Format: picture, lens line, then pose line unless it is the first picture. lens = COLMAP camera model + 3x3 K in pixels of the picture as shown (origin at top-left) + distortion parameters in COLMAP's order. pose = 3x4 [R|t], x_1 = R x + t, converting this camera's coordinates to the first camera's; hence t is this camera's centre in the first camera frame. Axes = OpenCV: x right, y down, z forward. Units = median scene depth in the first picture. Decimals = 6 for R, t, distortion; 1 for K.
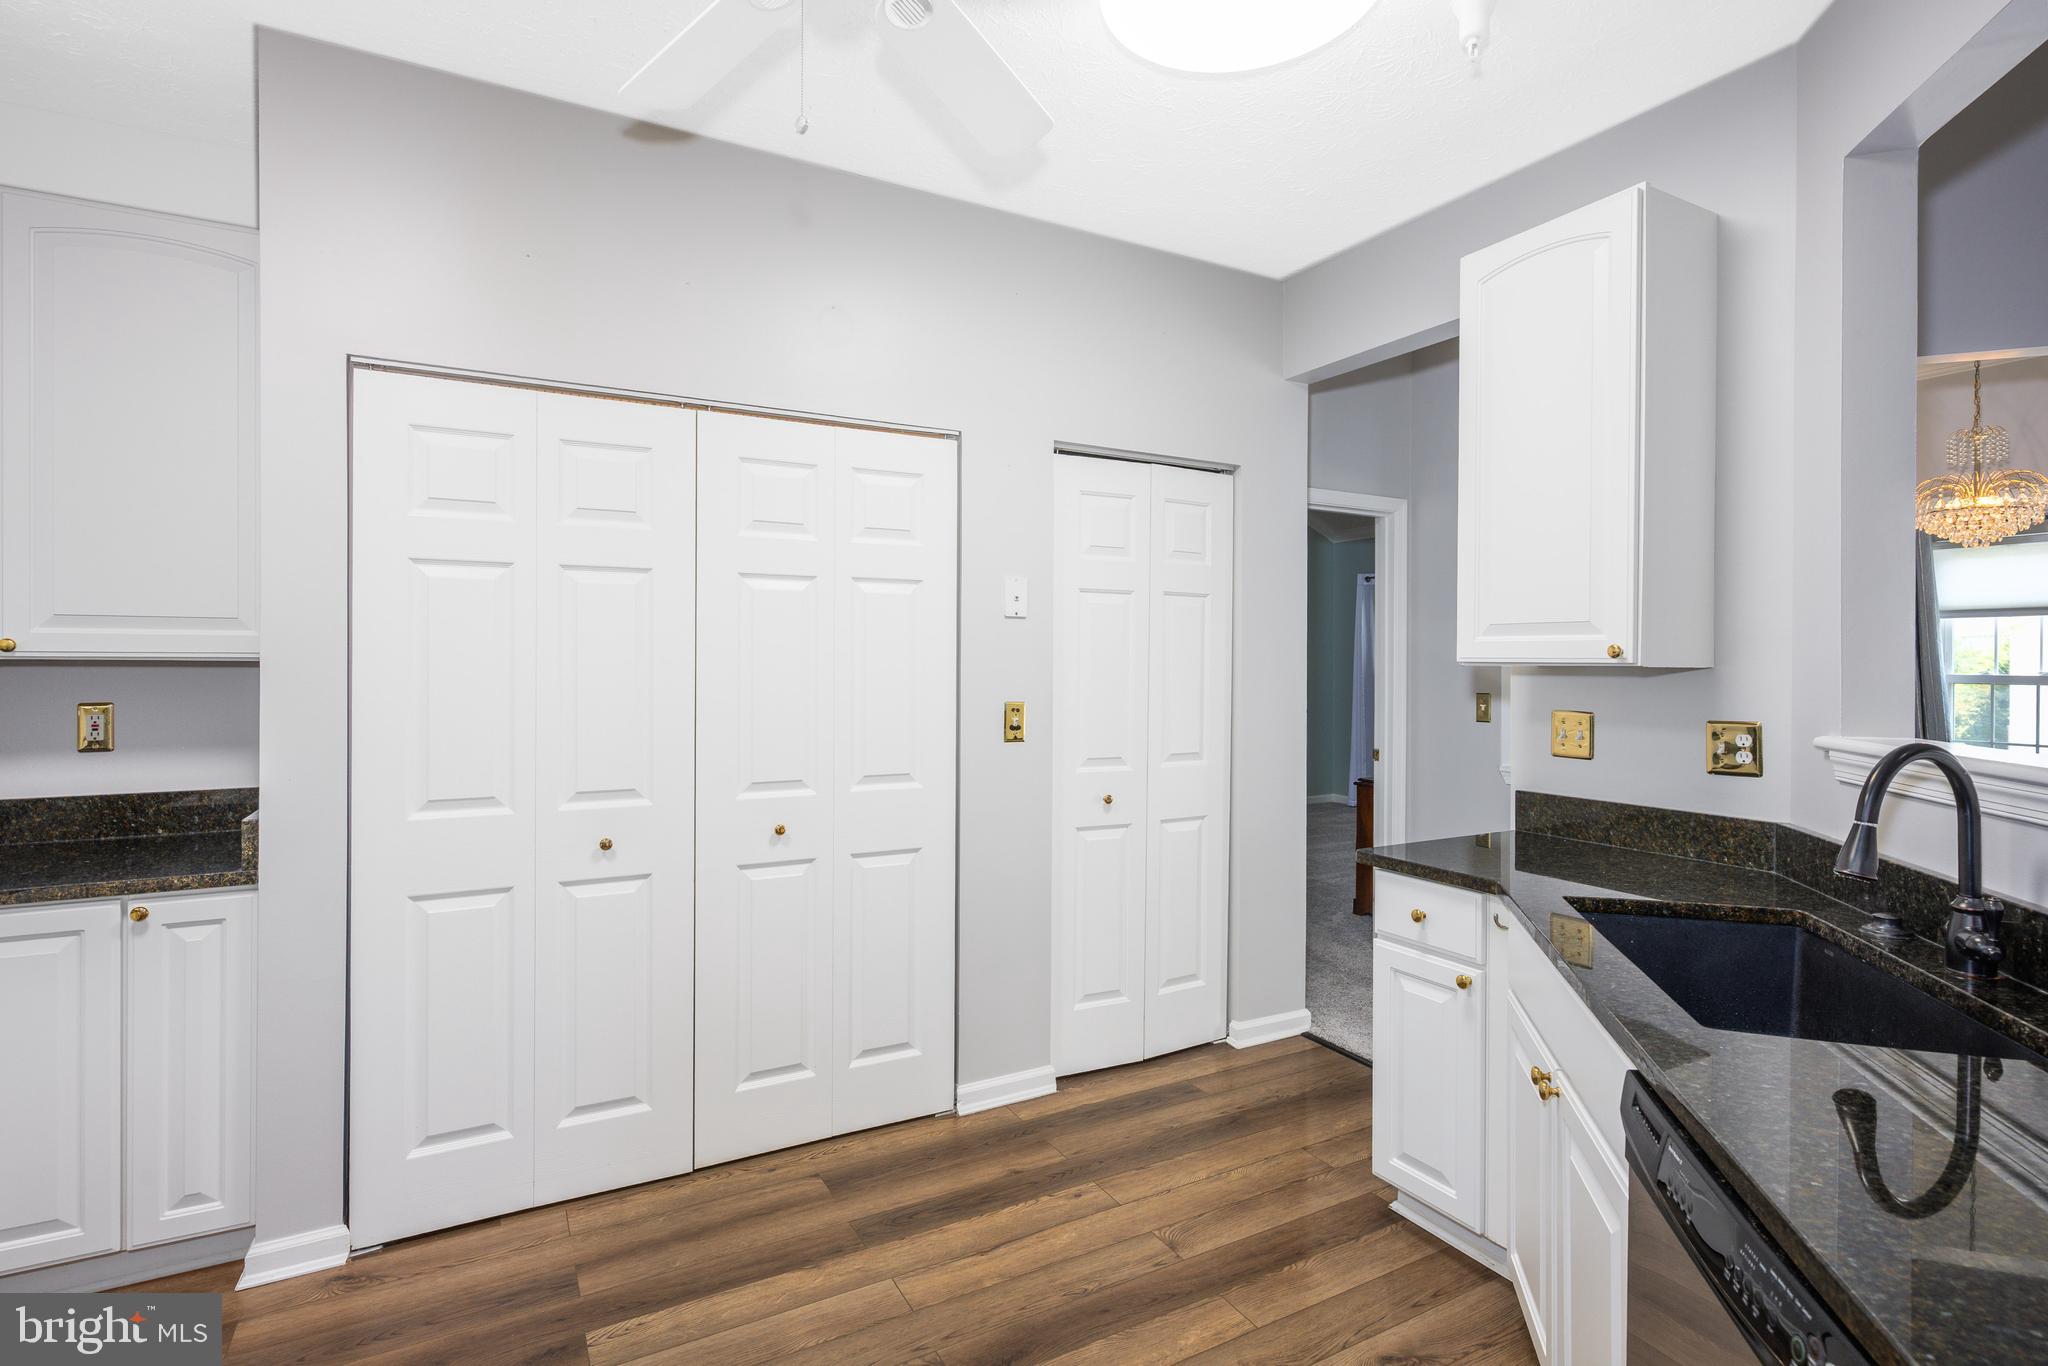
lens RADIAL K [[972.0, 0, 1016.9], [0, 972.0, 668.8], [0, 0, 1]] dist [-0.001759, 0.001239]
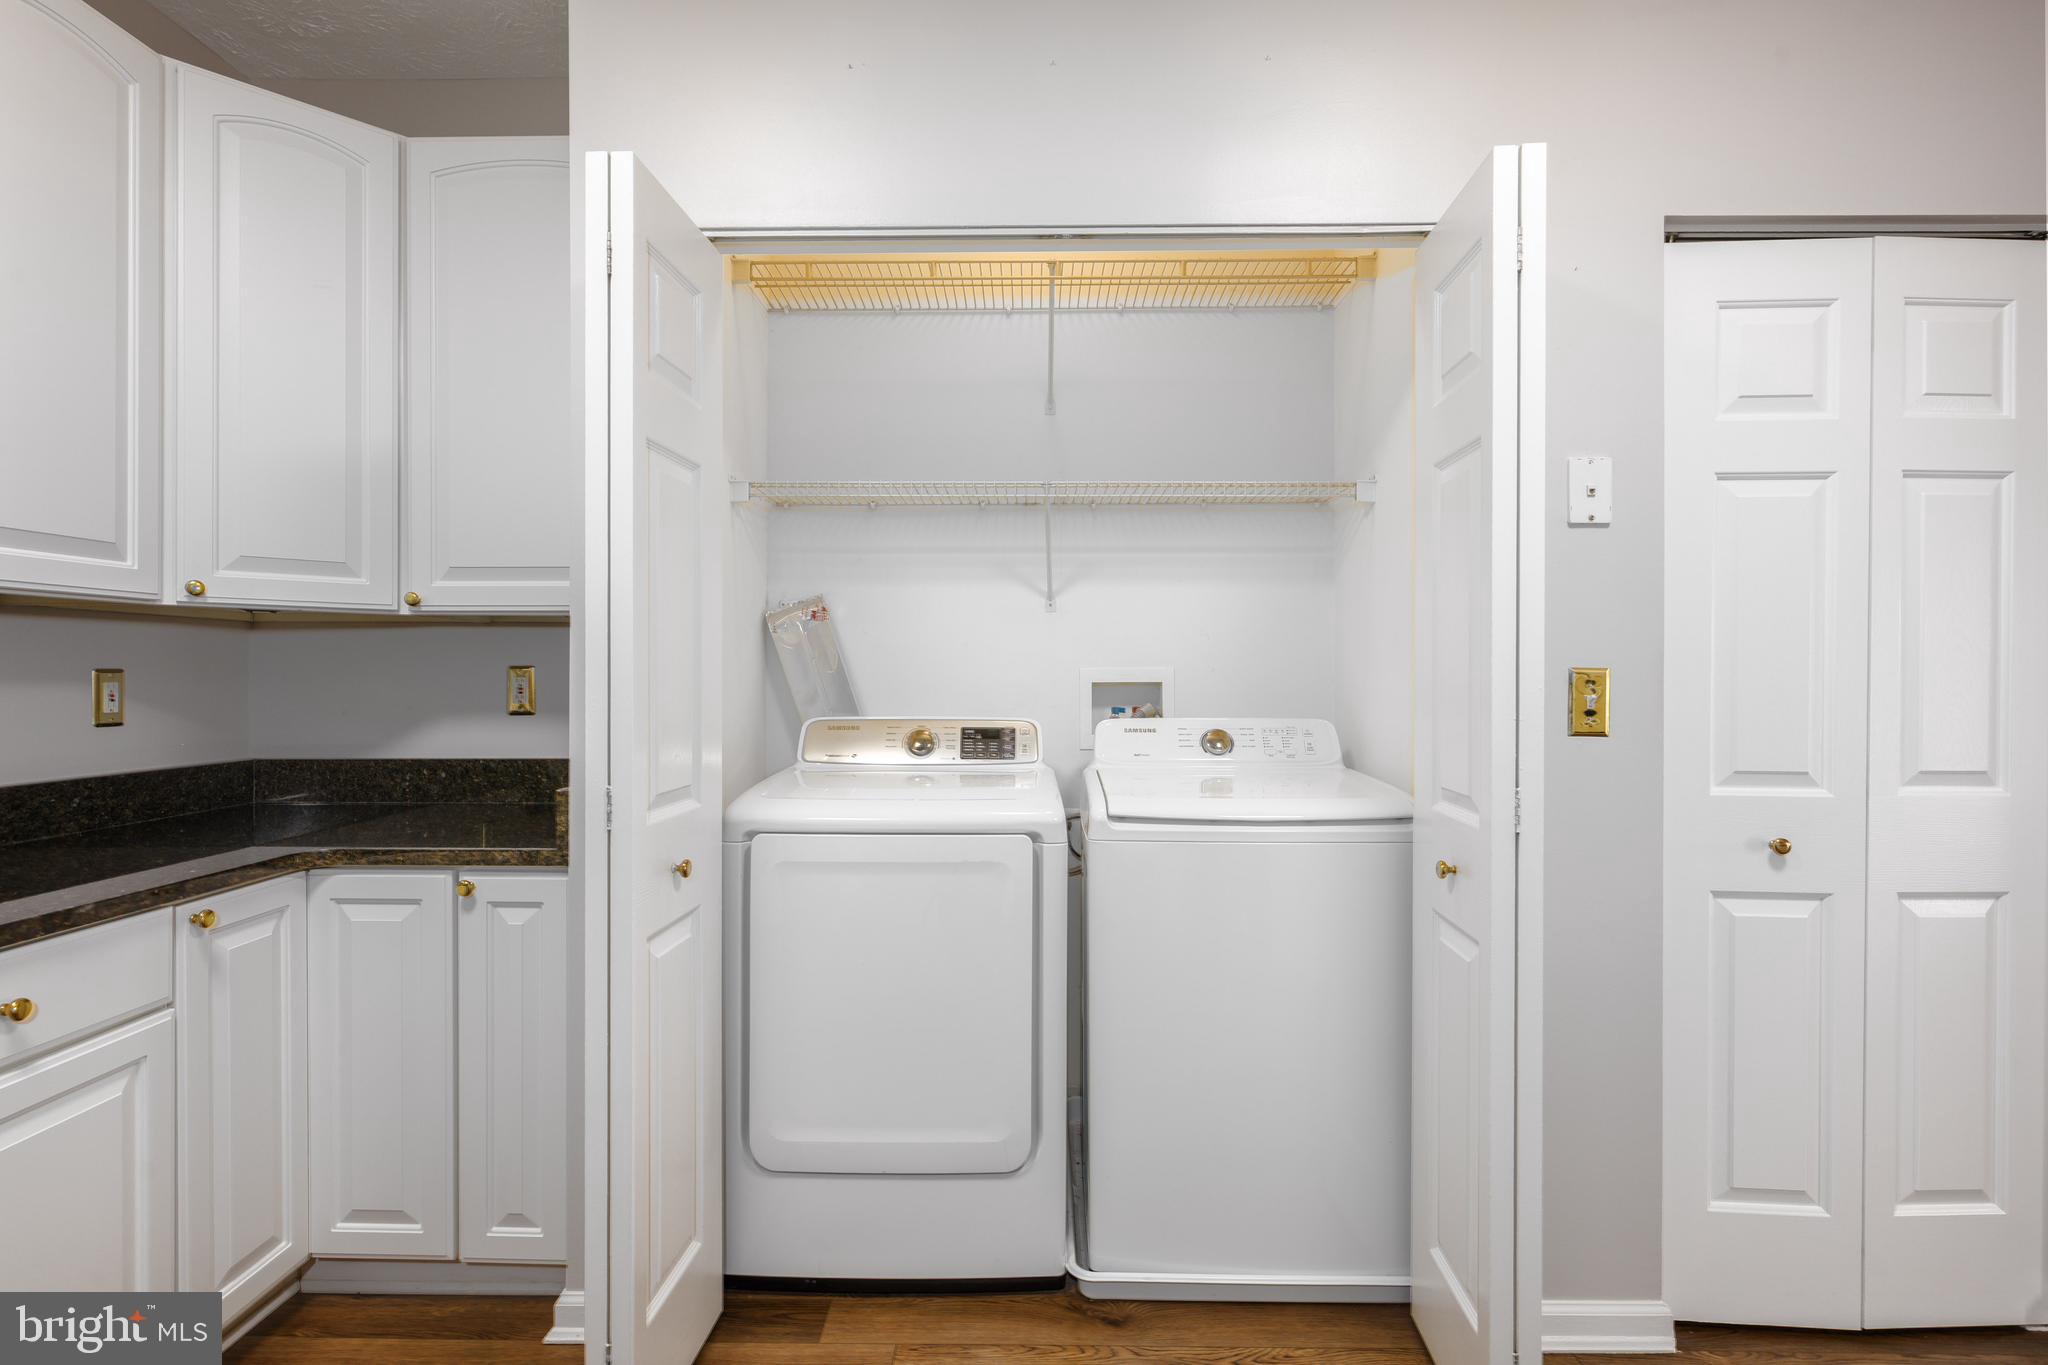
lens RADIAL K [[972.0, 0, 1022.9], [0, 972.0, 671.6], [0, 0, 1]] dist [-0.001759, 0.001239]
pose [[0.871462, -0.004845, -0.490439, -0.015079], [-0.000002, 0.999951, -0.009882, 0.050798], [0.490463, 0.008613, 0.871419, 0.385709]]
